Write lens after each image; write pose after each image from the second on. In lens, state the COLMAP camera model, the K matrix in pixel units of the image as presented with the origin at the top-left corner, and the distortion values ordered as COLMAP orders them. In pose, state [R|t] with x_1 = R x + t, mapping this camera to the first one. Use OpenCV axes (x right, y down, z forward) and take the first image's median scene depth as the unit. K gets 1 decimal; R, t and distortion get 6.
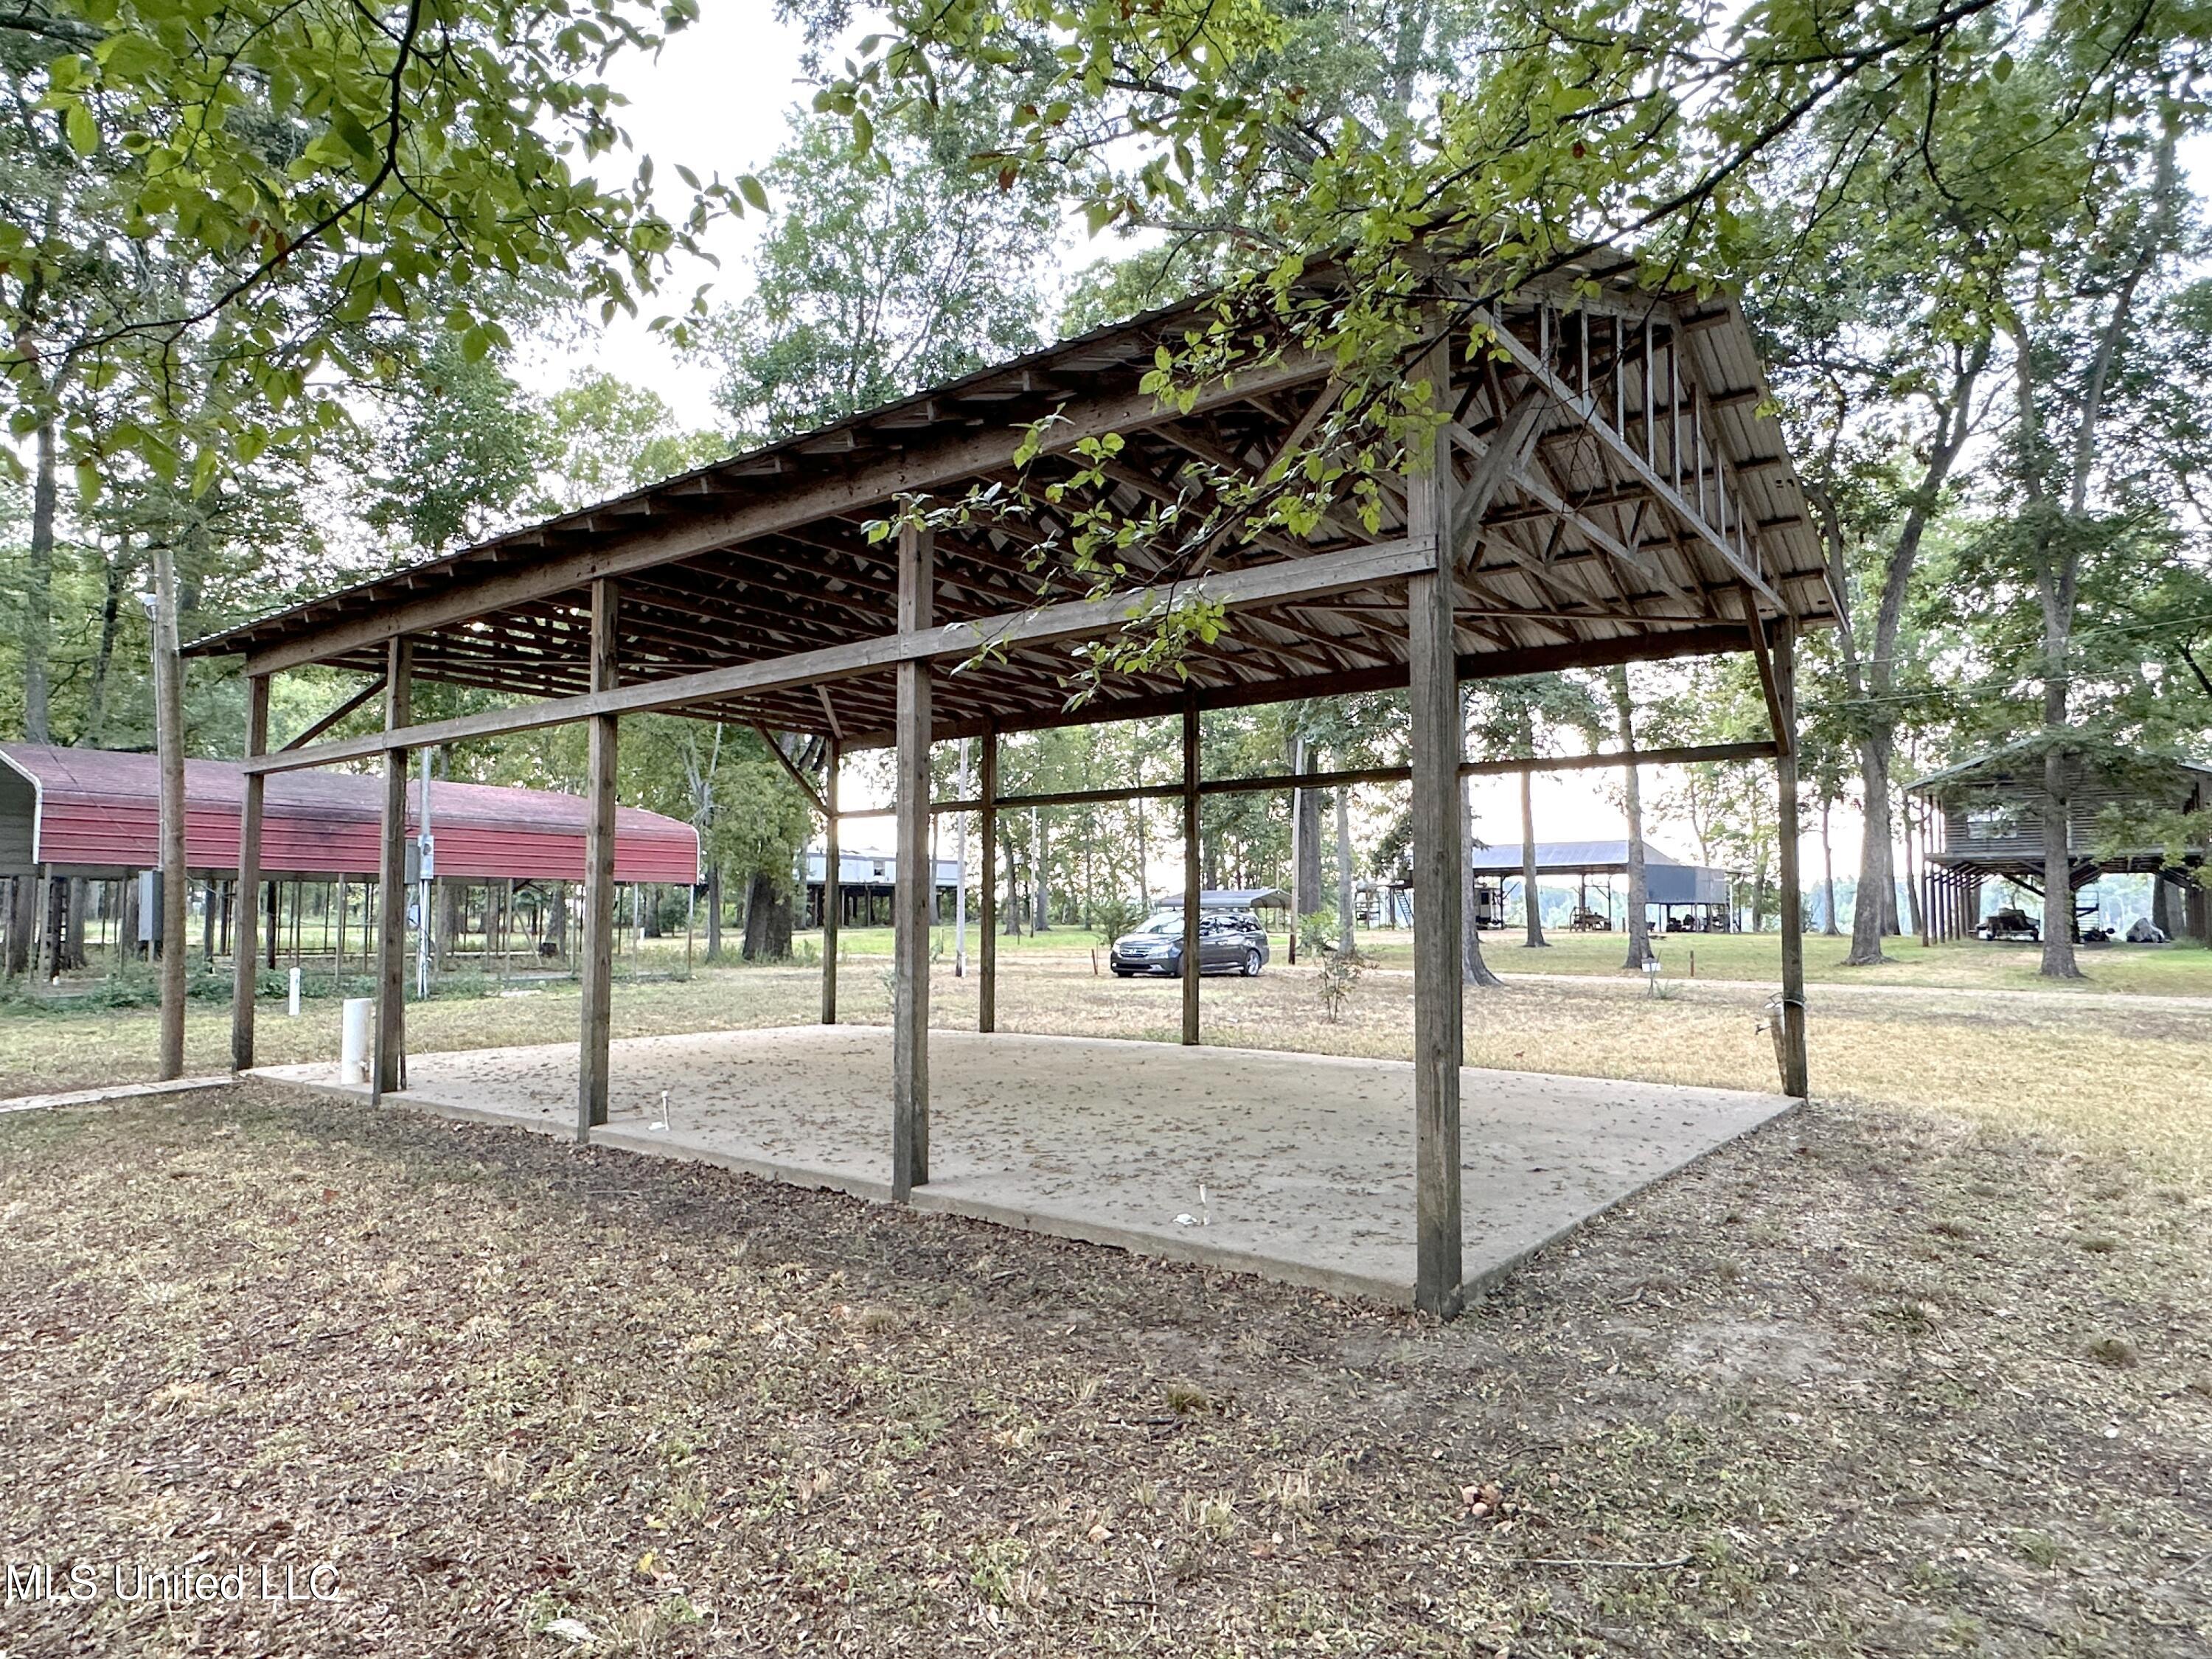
lens RADIAL K [[1349.0, 0, 1106.4], [0, 1349.0, 834.6], [0, 0, 1]] dist [-0.006004, 0.002453]
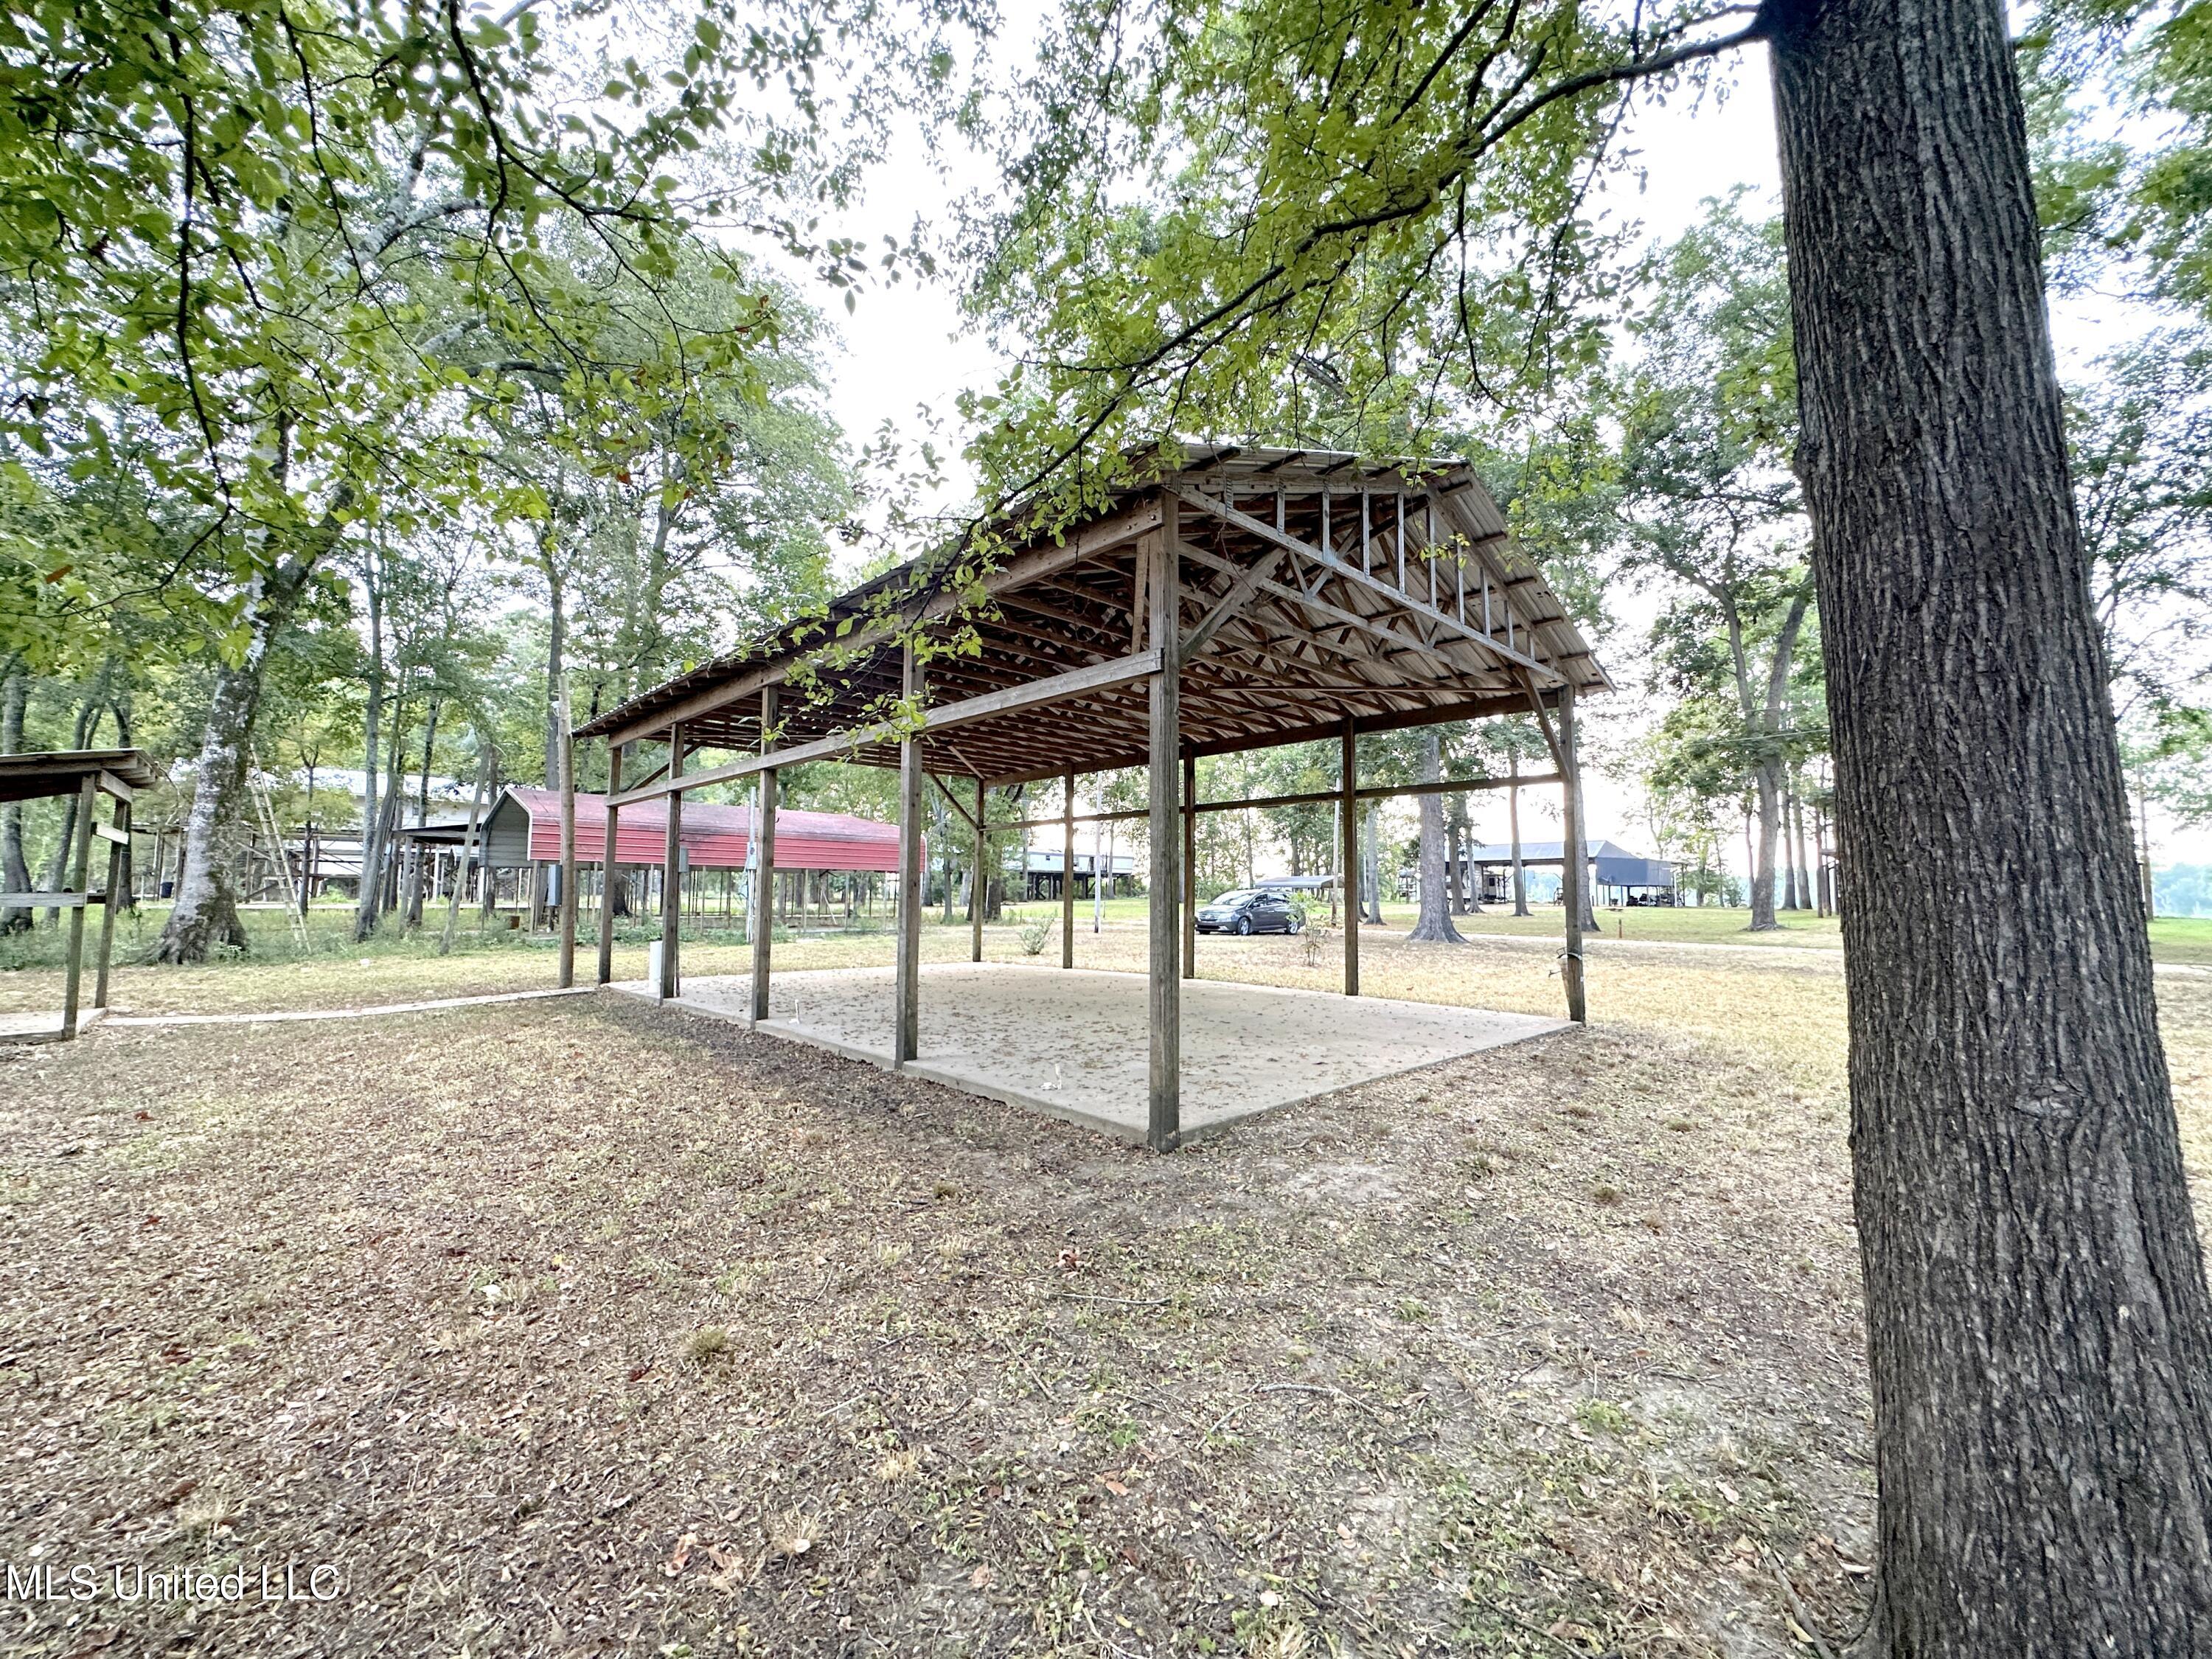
lens RADIAL K [[903.0, 0, 1110.2], [0, 903.0, 821.5], [0, 0, 1]] dist [-0.003397, 0.000133]
pose [[0.989153, -0.008600, -0.146638, 0.317529], [0.005770, 0.999789, -0.019709, -0.001232], [0.146777, 0.018649, 0.988994, -0.038572]]
